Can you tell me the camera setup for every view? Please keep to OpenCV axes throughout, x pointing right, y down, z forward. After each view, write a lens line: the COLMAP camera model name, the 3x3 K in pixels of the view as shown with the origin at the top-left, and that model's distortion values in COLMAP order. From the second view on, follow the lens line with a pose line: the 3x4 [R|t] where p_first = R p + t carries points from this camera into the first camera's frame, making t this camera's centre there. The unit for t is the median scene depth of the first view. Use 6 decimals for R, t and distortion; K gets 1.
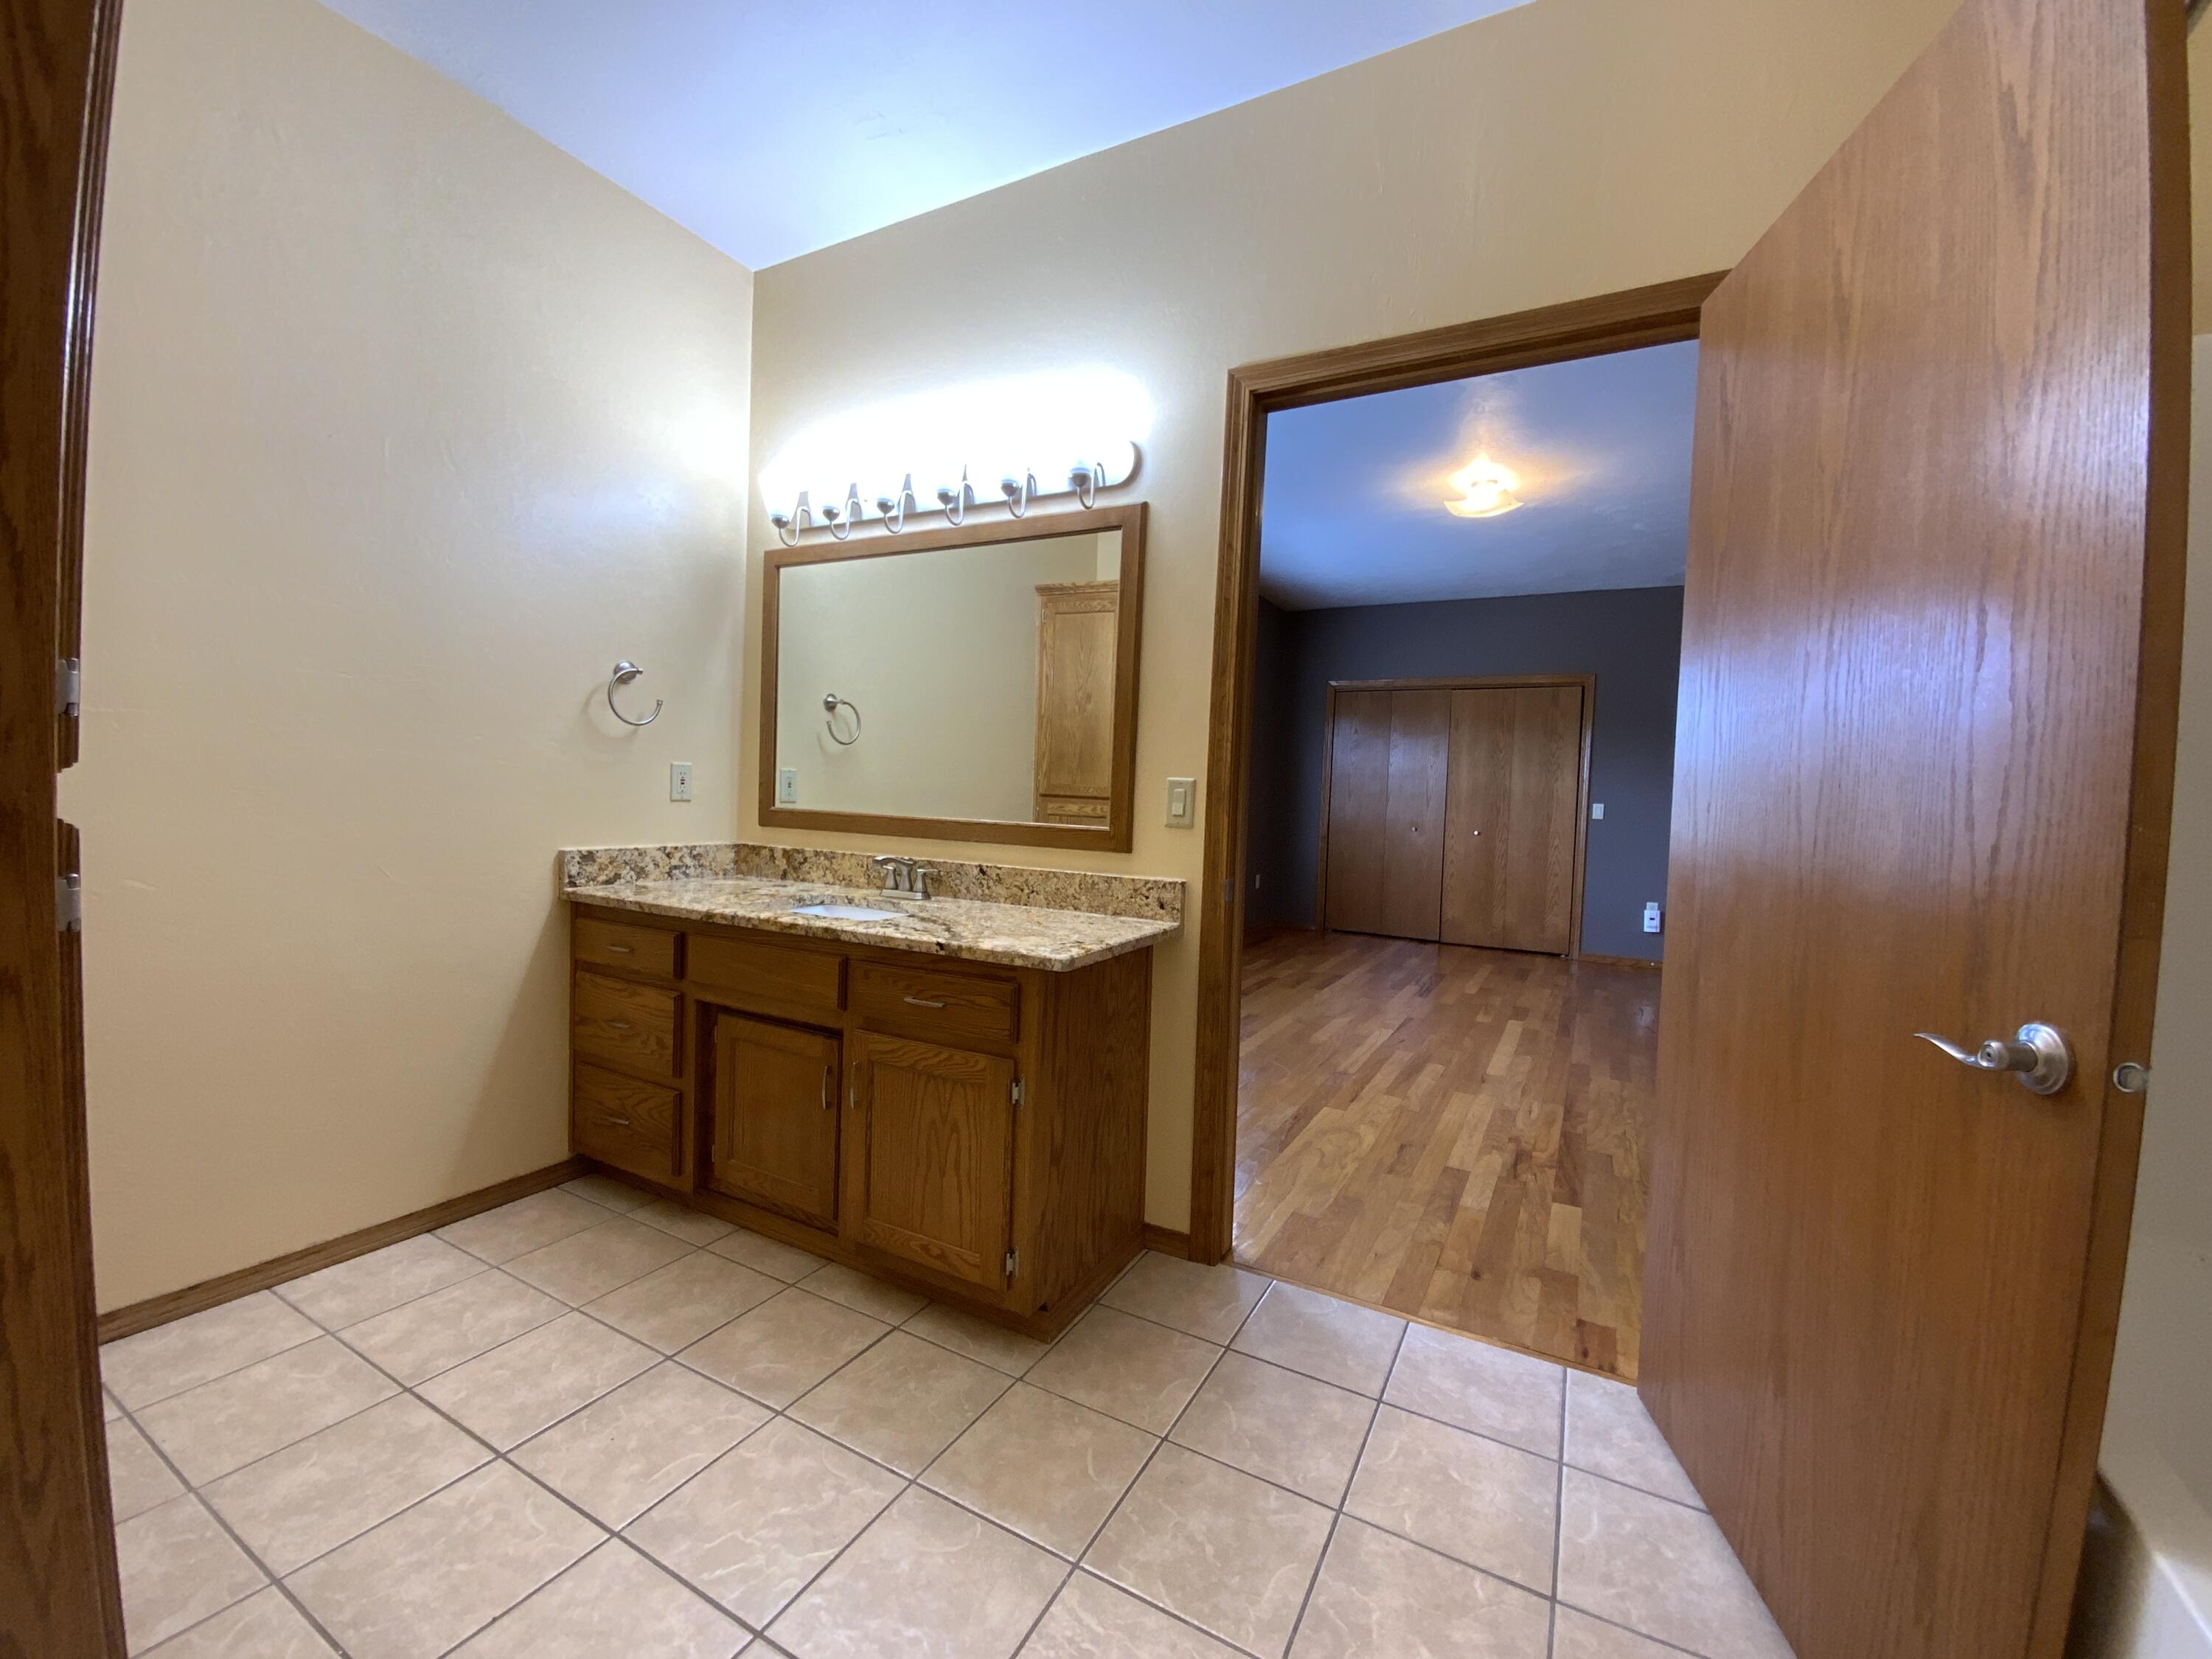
lens RADIAL K [[899.9, 0, 1106.0], [0, 899.9, 829.5], [0, 0, 1]] dist [0.030187, -0.018275]
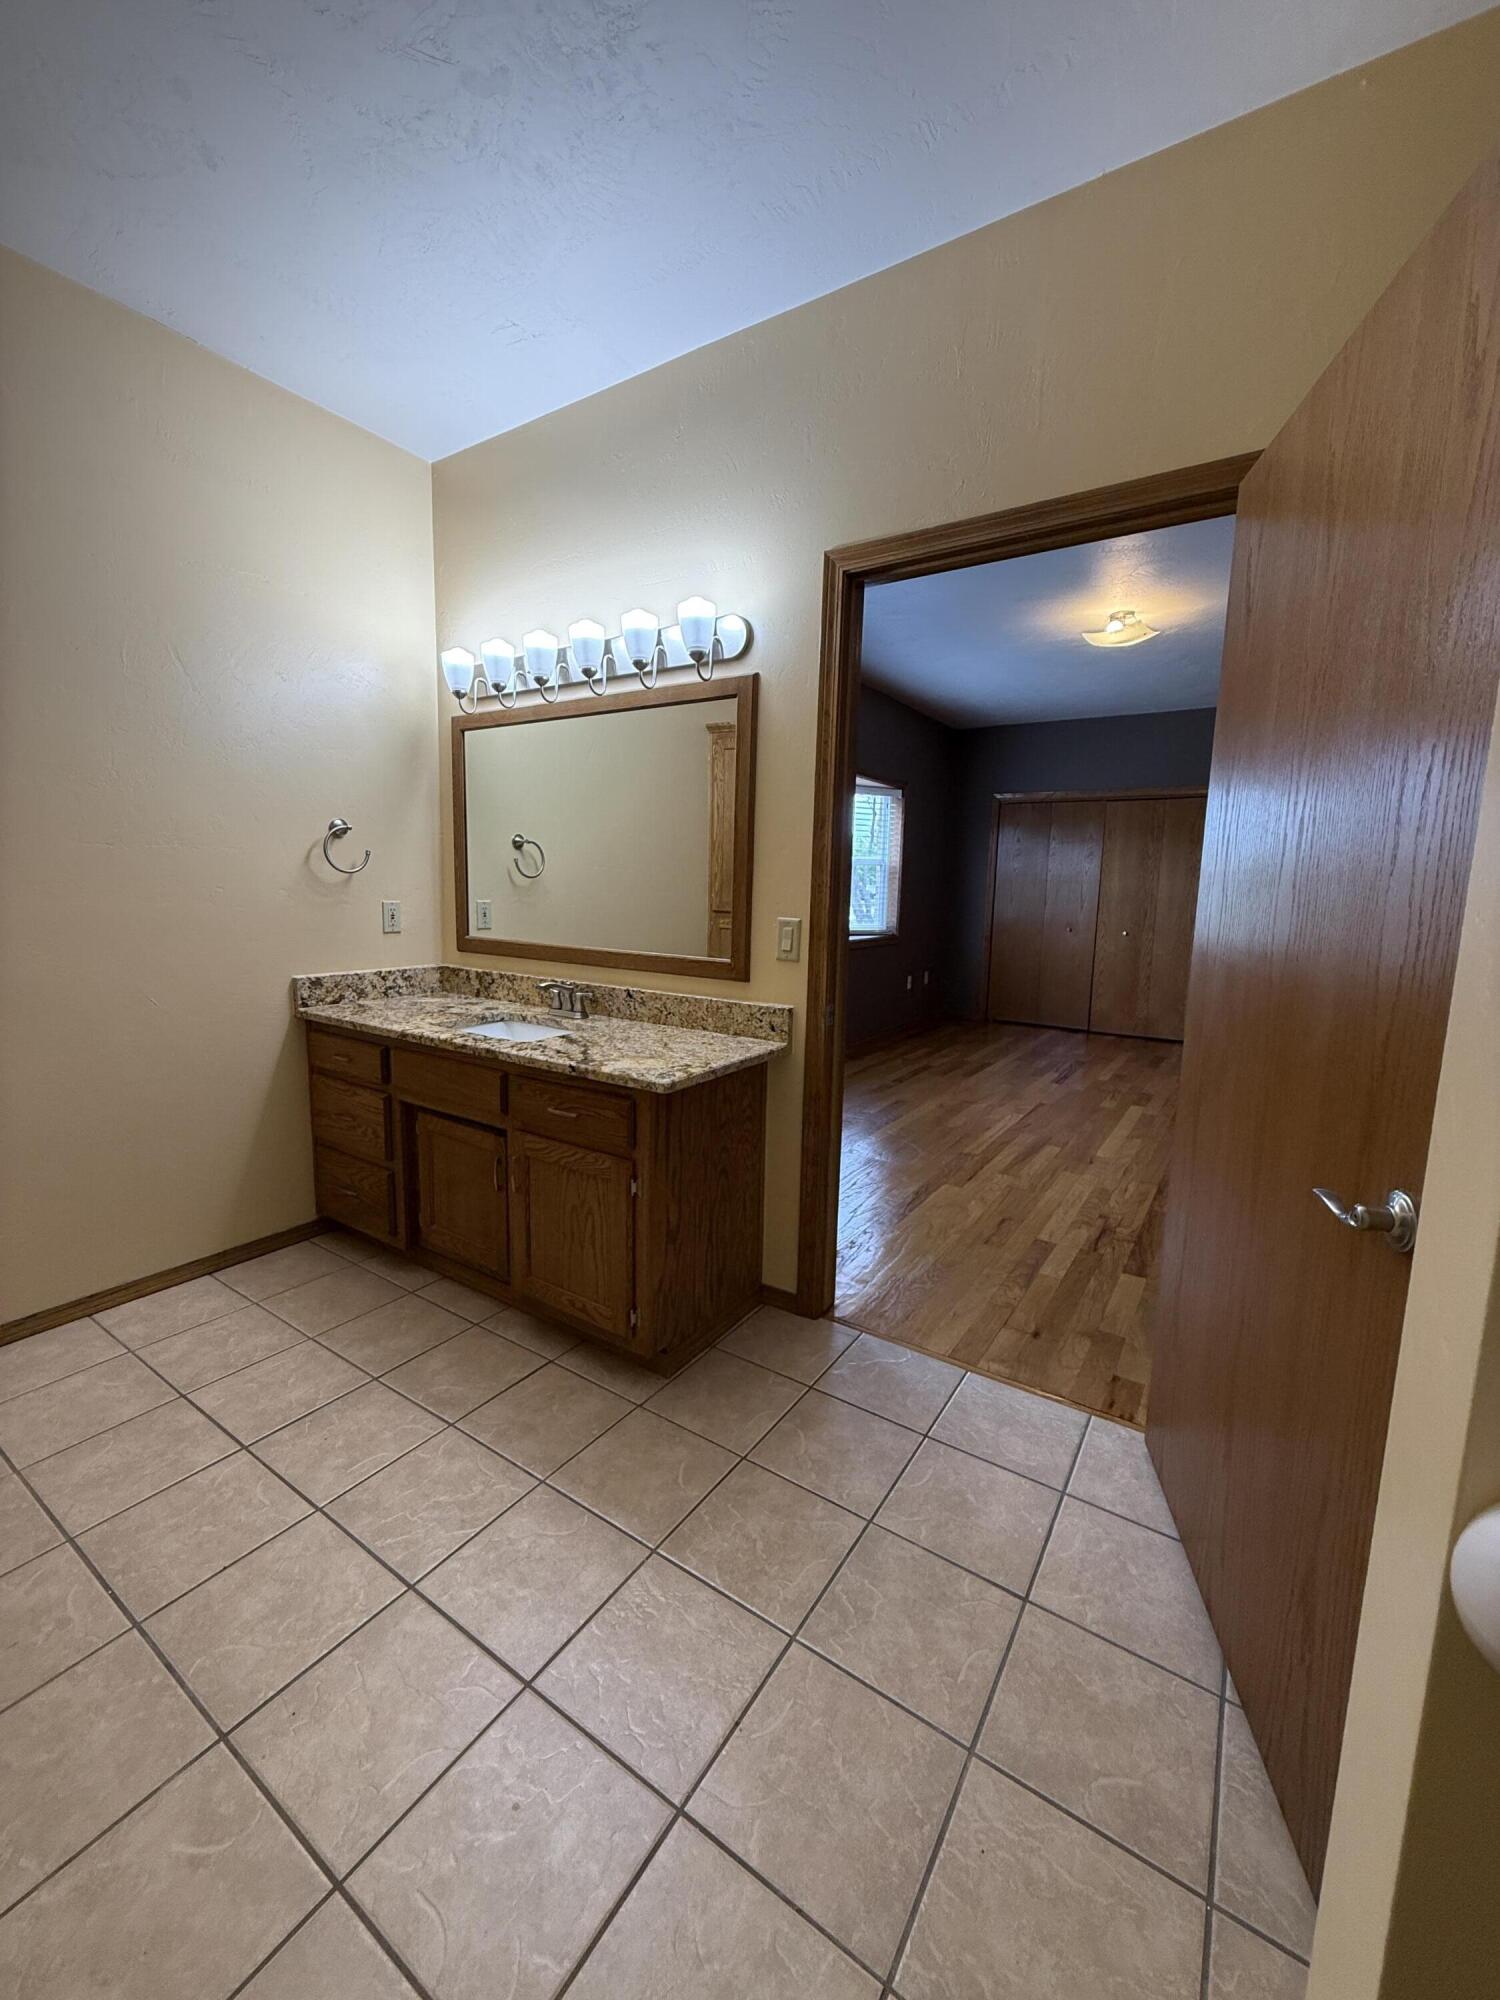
lens RADIAL K [[792.0, 0, 747.7], [0, 792.0, 1001.5], [0, 0, 1]] dist [0.007915, 0.000113]
pose [[0.996268, 0.000794, -0.086315, 0.122846], [0.008075, 0.994716, 0.102346, -0.057899], [0.085941, -0.102661, 0.990997, -0.025175]]
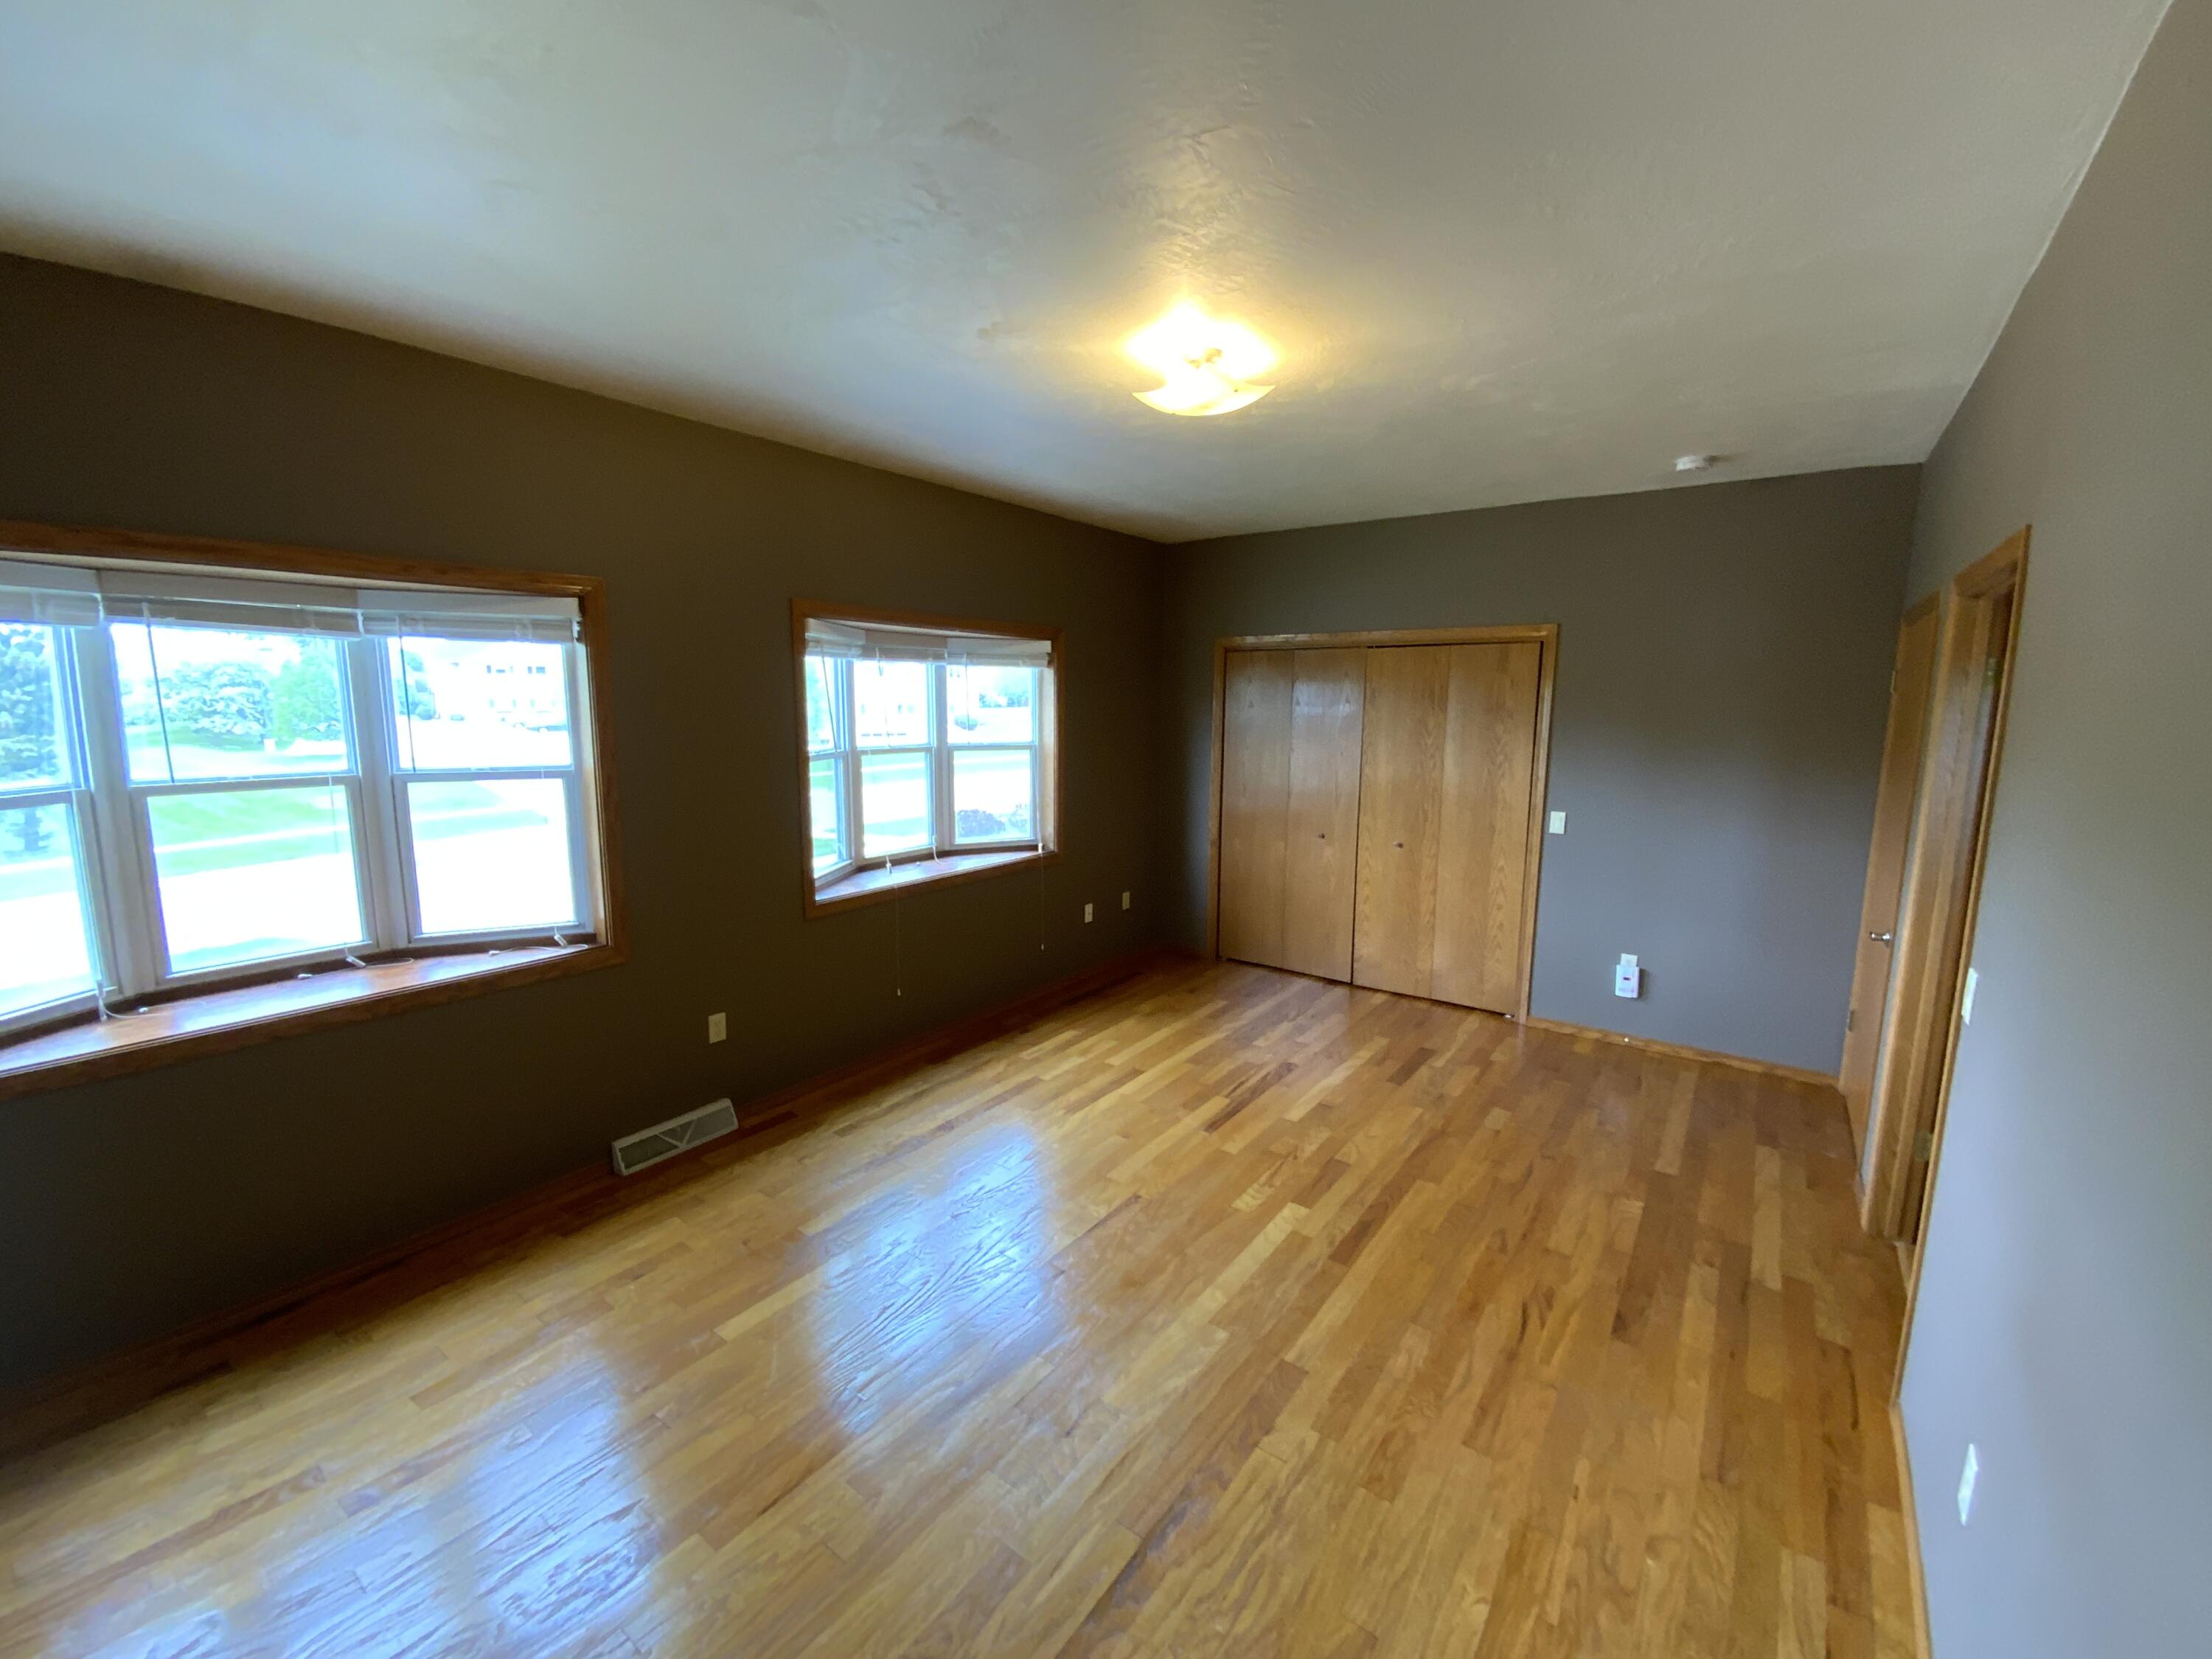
lens RADIAL K [[892.7, 0, 1102.1], [0, 892.7, 826.1], [0, 0, 1]] dist [0.010749, -0.011602]
pose [[0.989436, -0.006544, -0.144826, 0.991592], [0.021750, 0.994374, 0.103665, -0.325925], [0.143333, -0.105720, 0.984012, 0.904826]]
